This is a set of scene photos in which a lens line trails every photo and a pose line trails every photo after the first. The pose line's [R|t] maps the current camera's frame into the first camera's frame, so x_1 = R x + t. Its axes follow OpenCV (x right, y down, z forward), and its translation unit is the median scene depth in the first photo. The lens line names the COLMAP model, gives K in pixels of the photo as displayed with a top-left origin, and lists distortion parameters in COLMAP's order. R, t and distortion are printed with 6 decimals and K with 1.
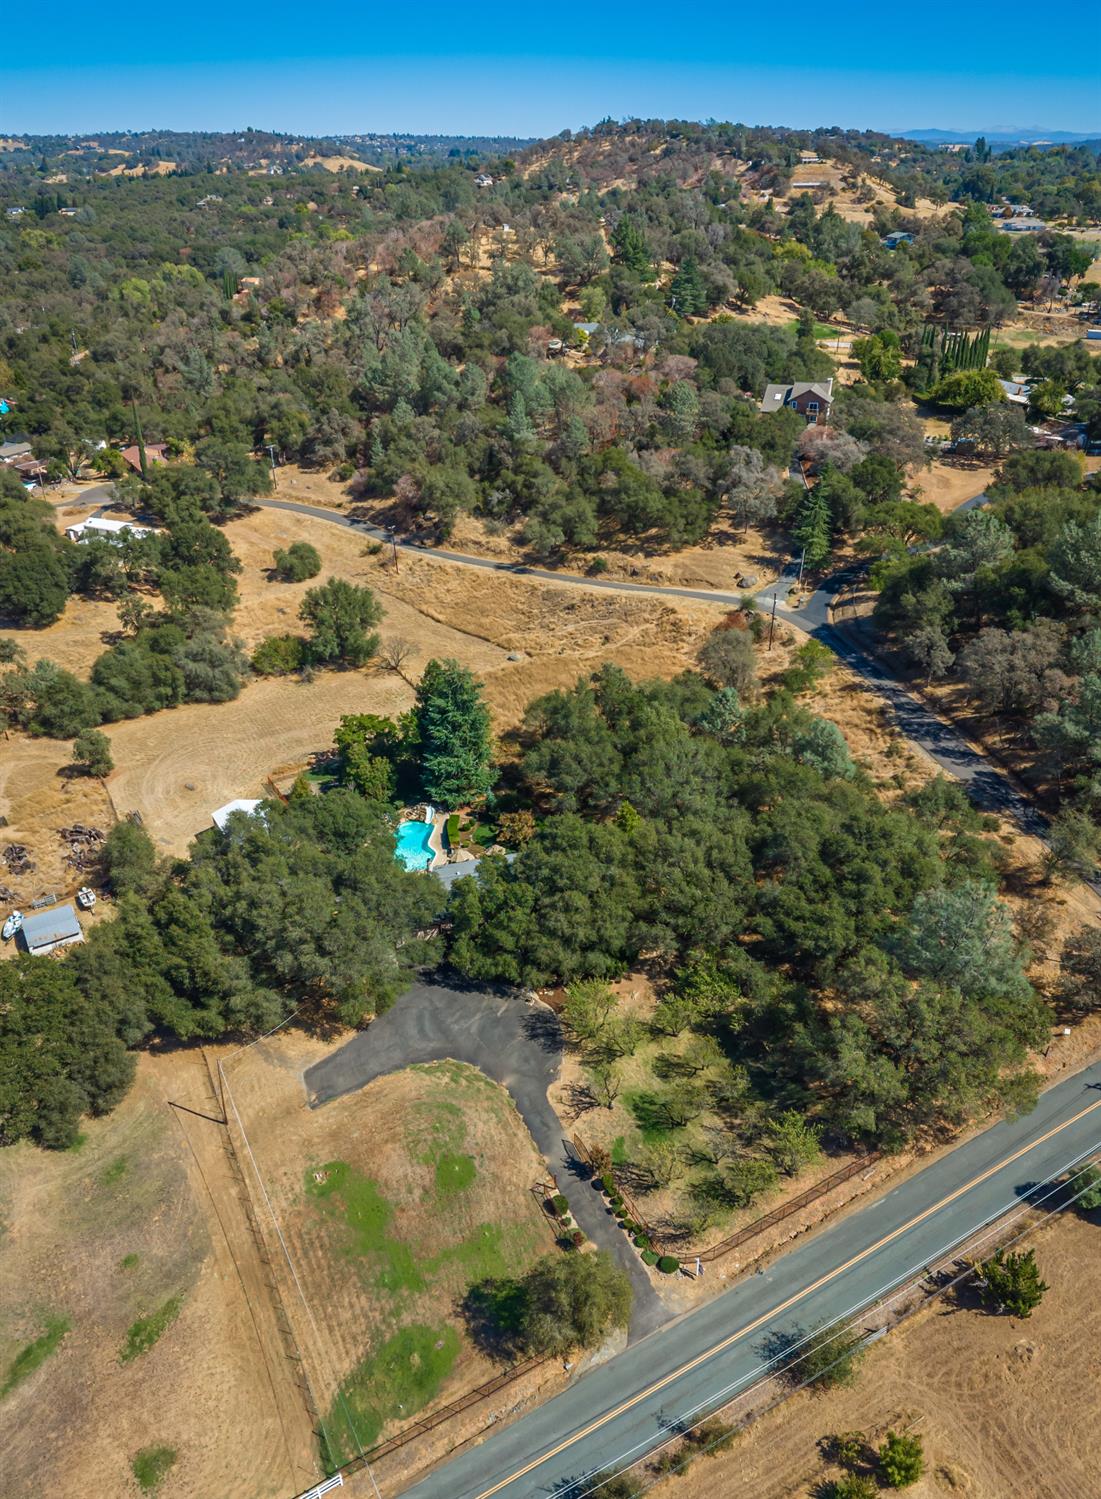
lens RADIAL K [[1198.8, 0, 634.0], [0, 1198.8, 748.7], [0, 0, 1]] dist [-0.004294, -0.002970]
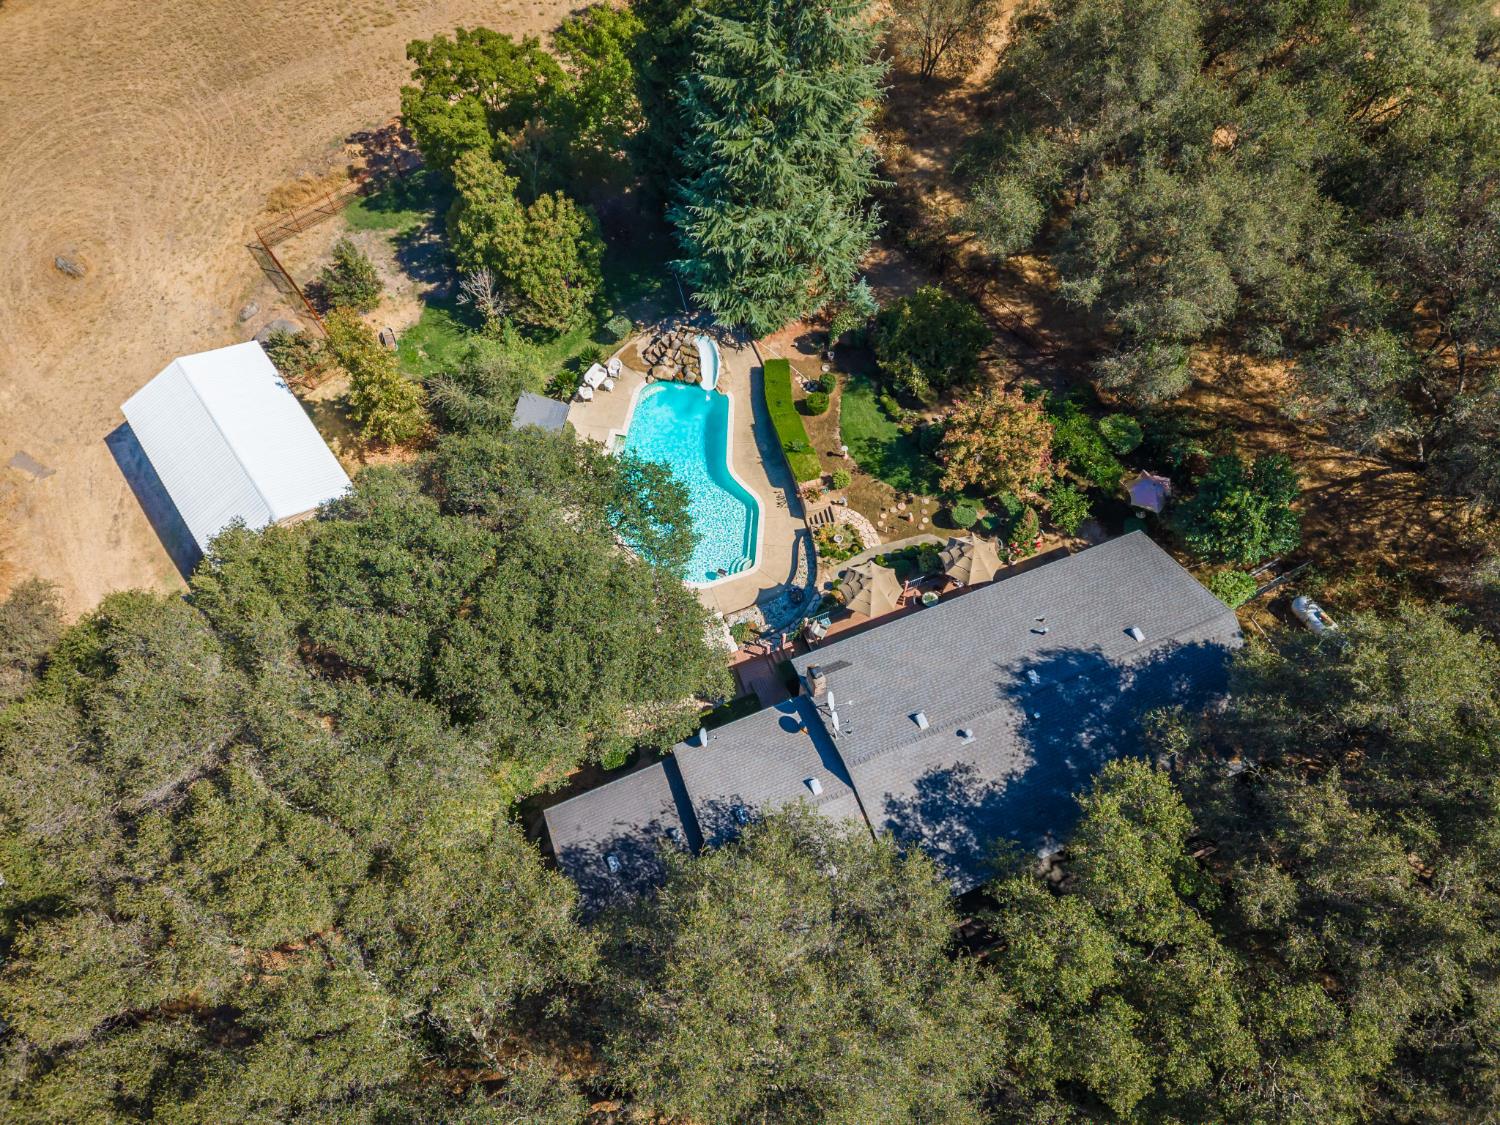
lens RADIAL K [[1034.1, 0, 749.5], [0, 1034.1, 581.7], [0, 0, 1]] dist [0.095728, -0.108516]
pose [[0.997932, -0.062959, 0.012972, -0.163926], [0.045596, 0.835534, 0.547544, -0.066143], [-0.045312, -0.545820, 0.836676, 0.675370]]
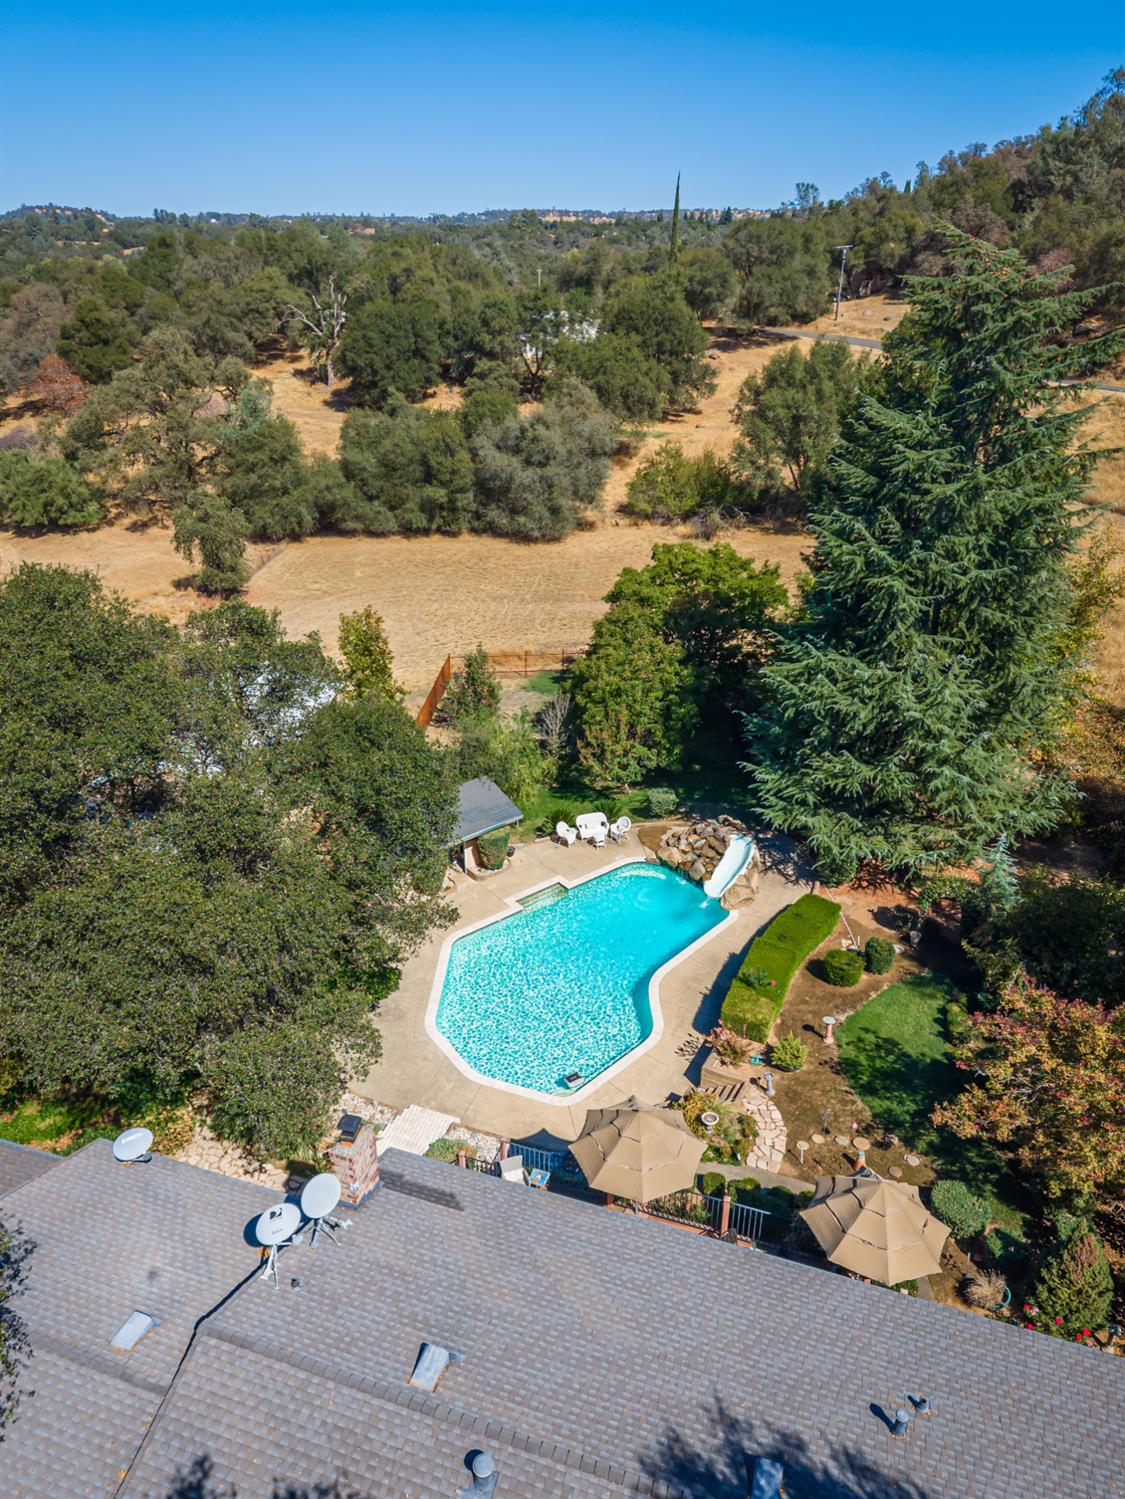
lens RADIAL K [[1047.2, 0, 562.5], [0, 1047.2, 749.5], [0, 0, 1]] dist [0.094871, -0.166134]
pose [[0.795246, 0.246691, -0.553830, -0.078953], [-0.275638, 0.960724, 0.032142, 0.033146], [0.540007, 0.127096, 0.832009, 0.776798]]
